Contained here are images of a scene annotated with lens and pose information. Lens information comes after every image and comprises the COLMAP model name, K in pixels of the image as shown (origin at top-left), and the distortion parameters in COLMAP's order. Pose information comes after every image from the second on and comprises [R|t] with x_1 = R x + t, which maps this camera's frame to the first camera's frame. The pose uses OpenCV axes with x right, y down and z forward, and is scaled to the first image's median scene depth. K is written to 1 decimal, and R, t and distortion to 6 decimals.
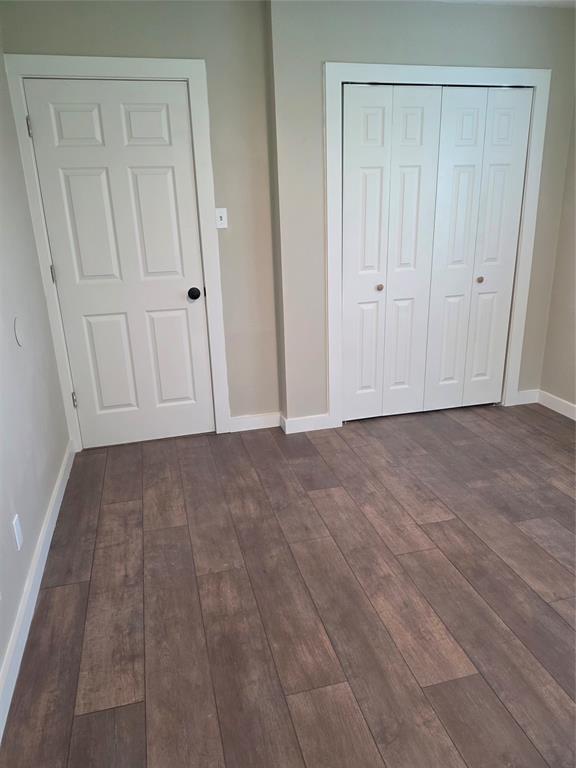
lens RADIAL K [[527.7, 0, 289.7], [0, 527.7, 378.6], [0, 0, 1]] dist [0.097701, -0.149947]
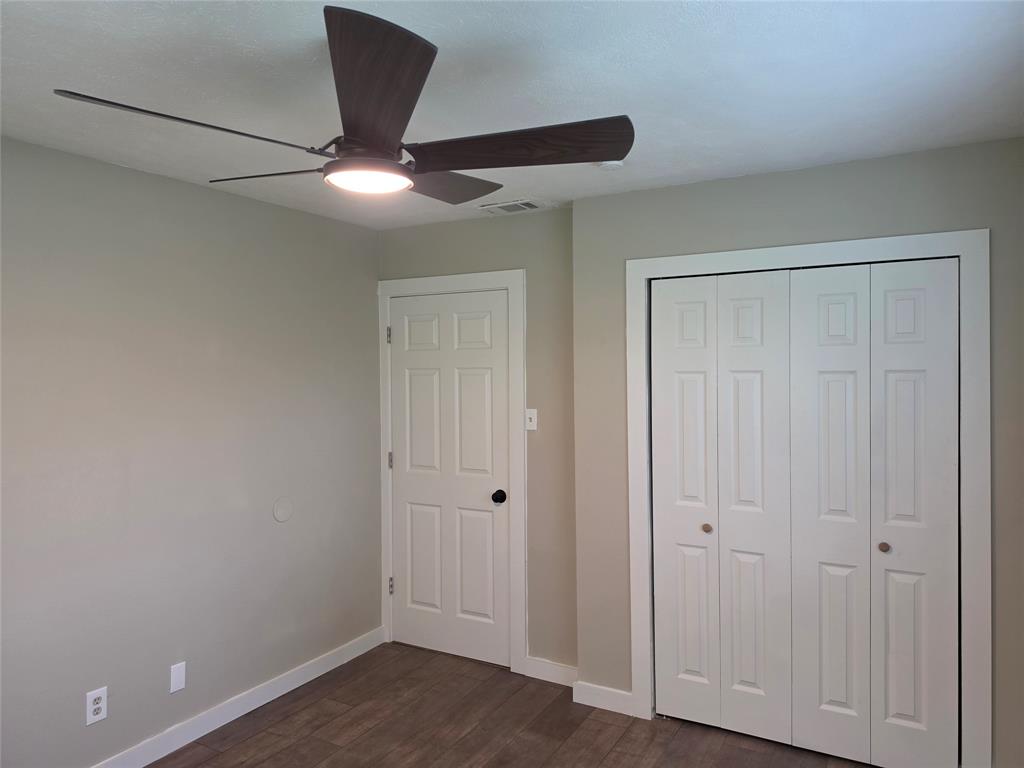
lens RADIAL K [[703.7, 0, 518.2], [0, 703.7, 380.6], [0, 0, 1]] dist [0.097701, -0.149947]
pose [[0.725102, 0.036471, -0.687675, 0.677200], [-0.230427, 0.953883, -0.192379, -0.126982], [0.648945, 0.297953, 0.700067, 0.120664]]
